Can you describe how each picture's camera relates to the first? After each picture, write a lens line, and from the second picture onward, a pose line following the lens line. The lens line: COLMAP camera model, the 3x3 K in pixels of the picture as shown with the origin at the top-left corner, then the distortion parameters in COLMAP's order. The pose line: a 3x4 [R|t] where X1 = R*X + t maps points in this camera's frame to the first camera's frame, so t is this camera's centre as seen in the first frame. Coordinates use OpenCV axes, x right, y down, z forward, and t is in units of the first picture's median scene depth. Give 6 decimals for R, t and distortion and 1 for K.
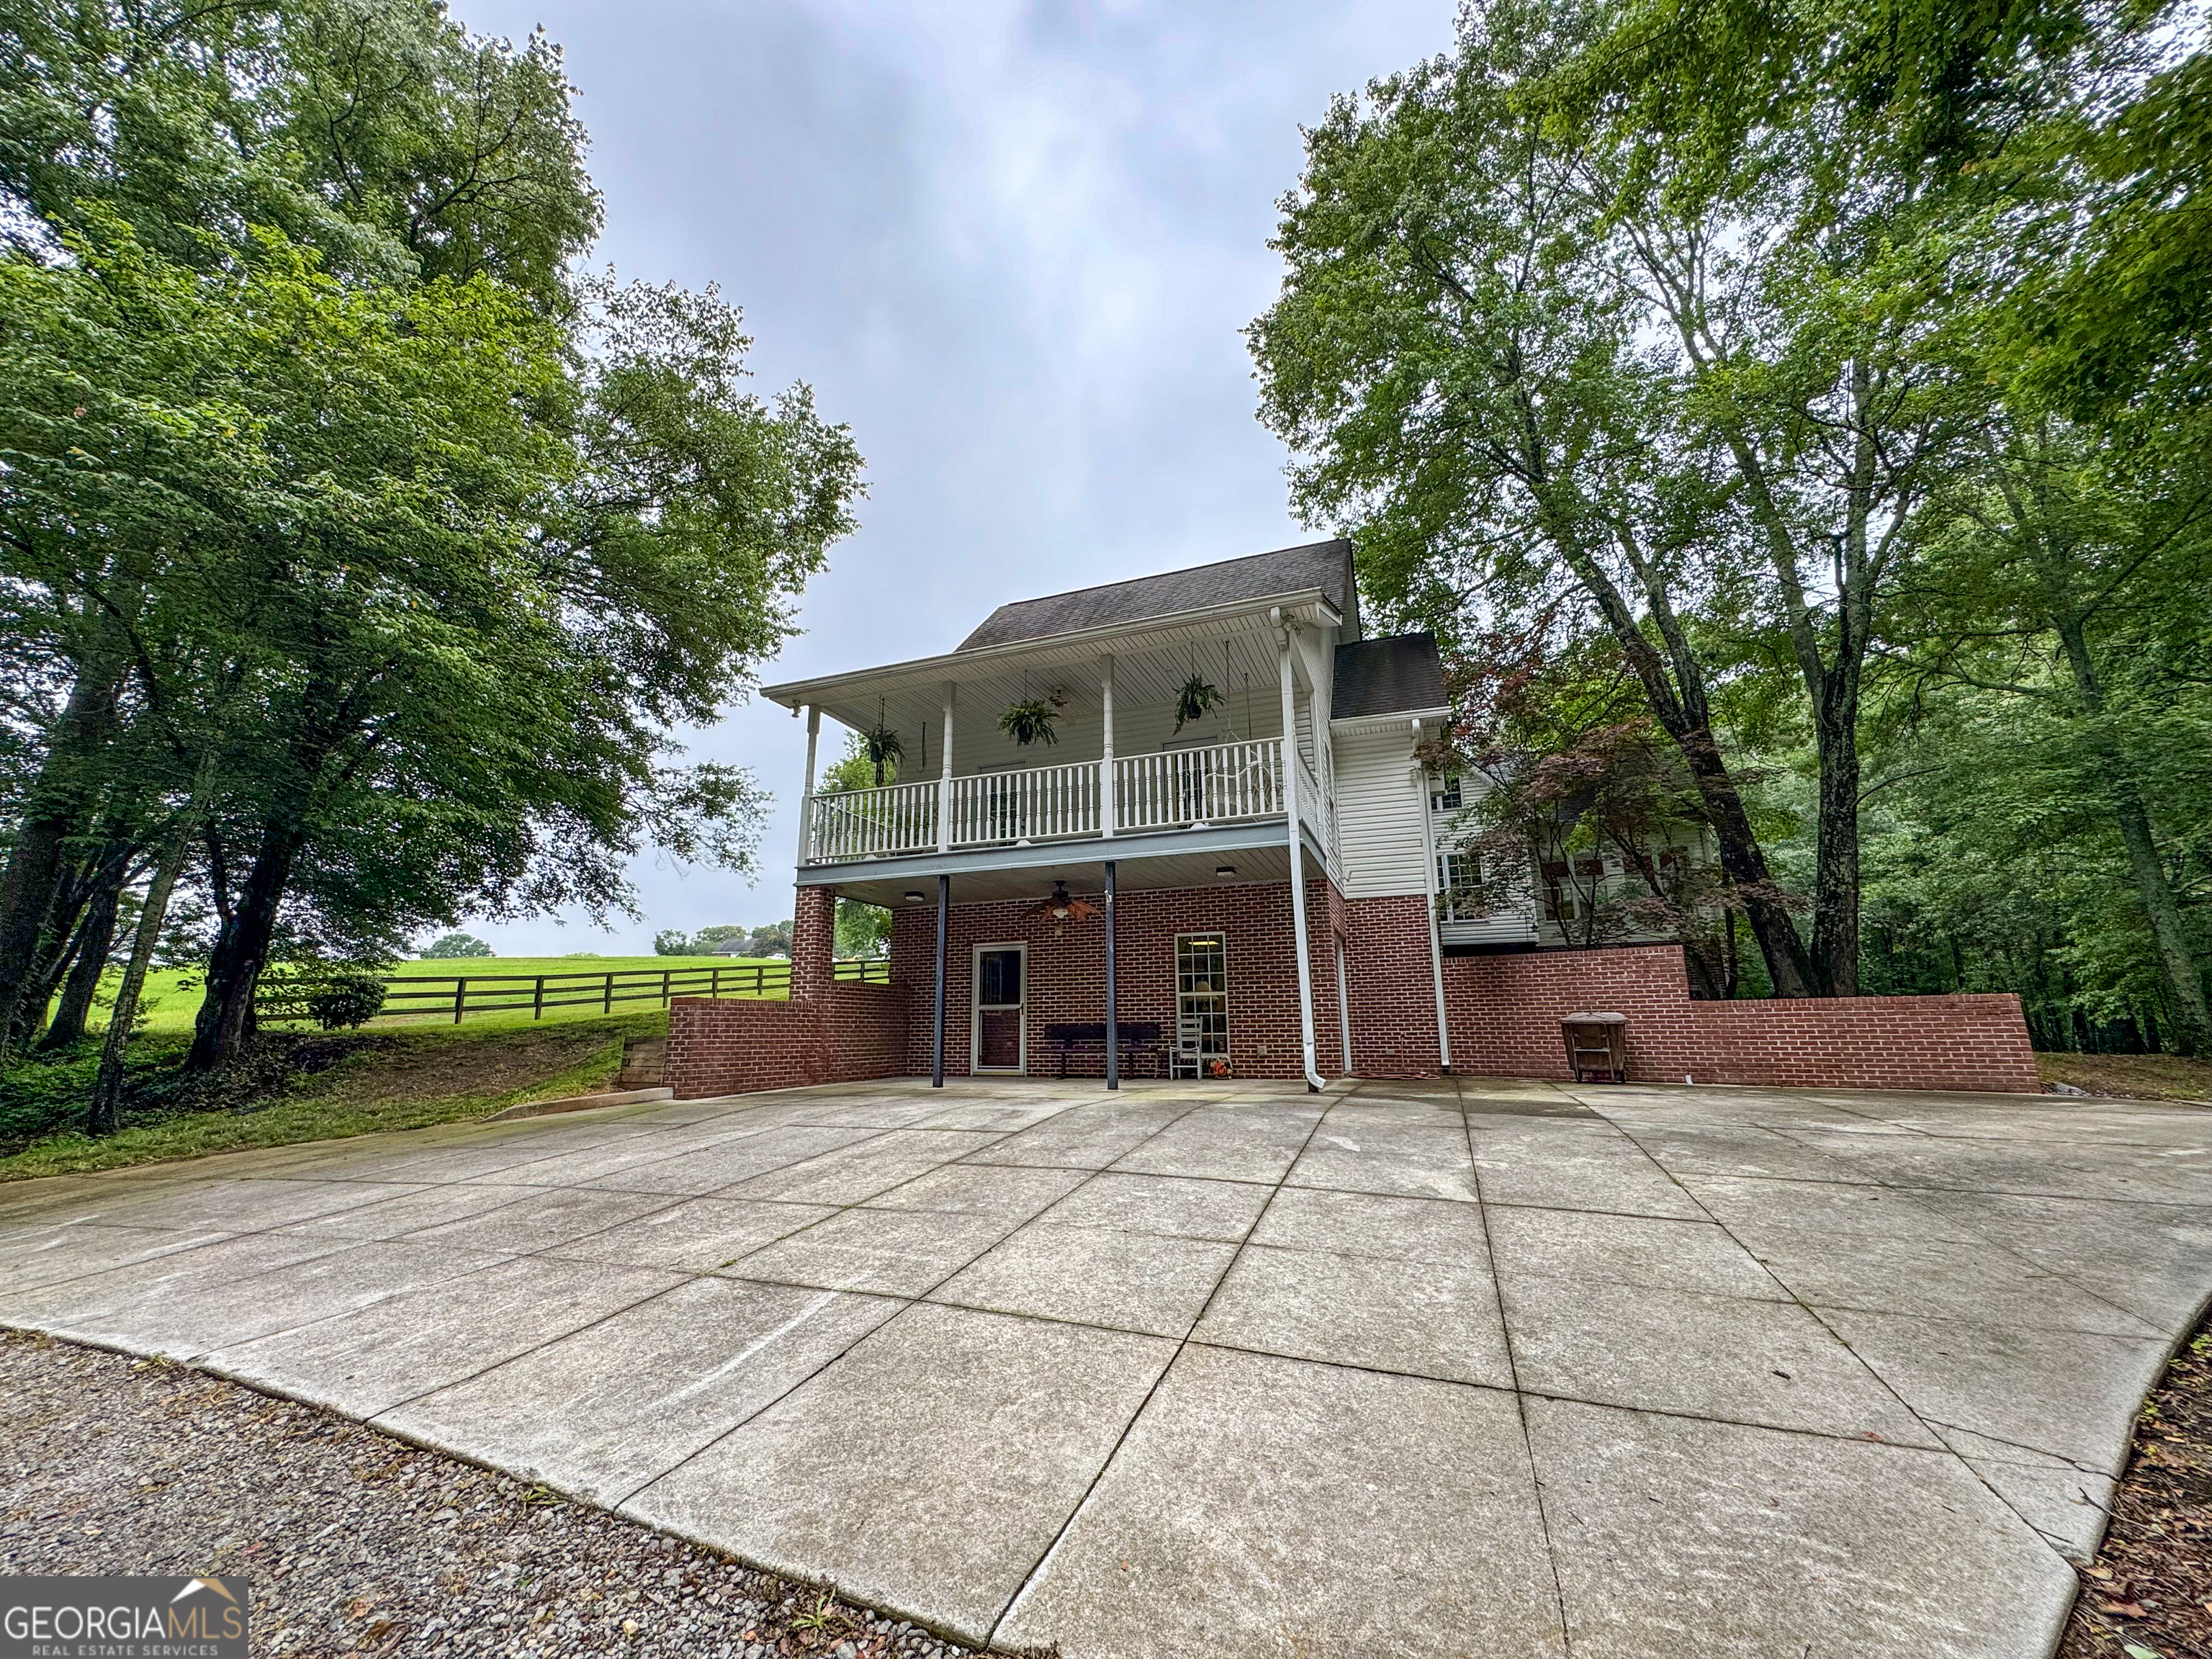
lens RADIAL K [[883.7, 0, 1104.7], [0, 883.7, 830.0], [0, 0, 1]] dist [-0.001495, 0.000072]
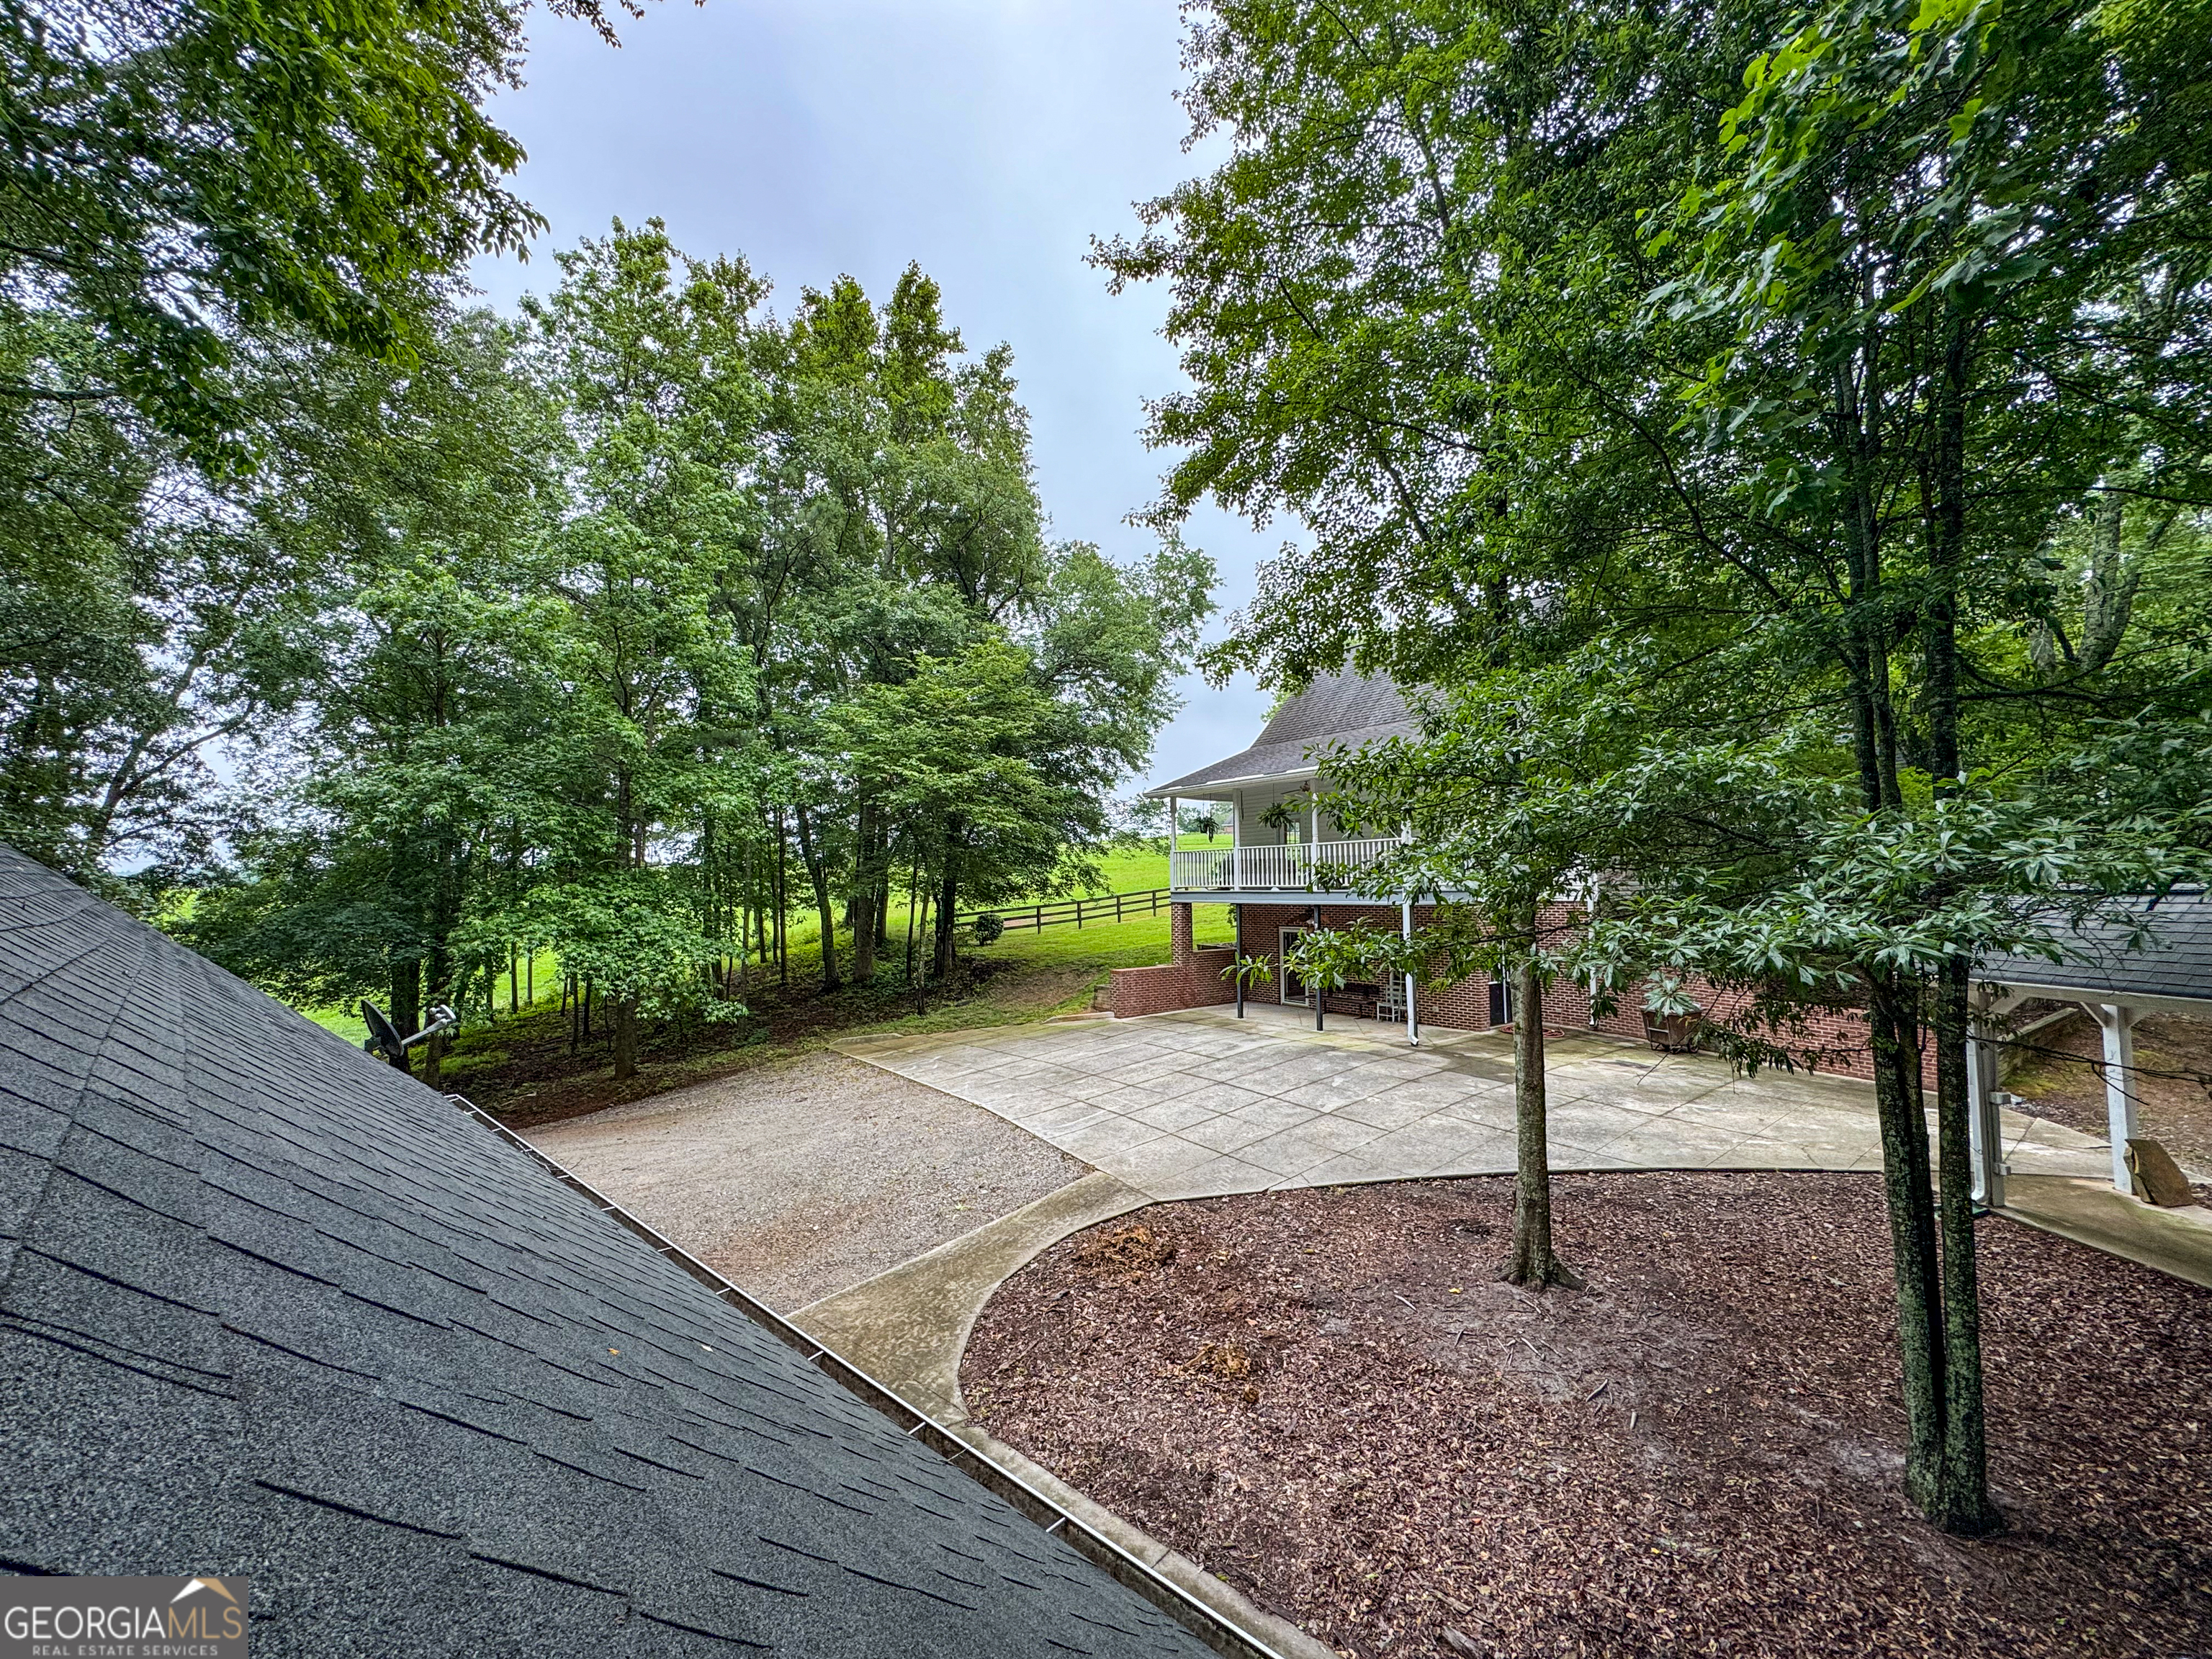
lens RADIAL K [[883.7, 0, 1104.7], [0, 883.7, 830.0], [0, 0, 1]] dist [-0.001495, 0.000072]
pose [[0.845838, -0.029220, -0.532639, 0.507069], [0.117908, 0.984043, 0.133256, -0.338622], [0.520246, -0.175515, 0.835786, -0.568976]]
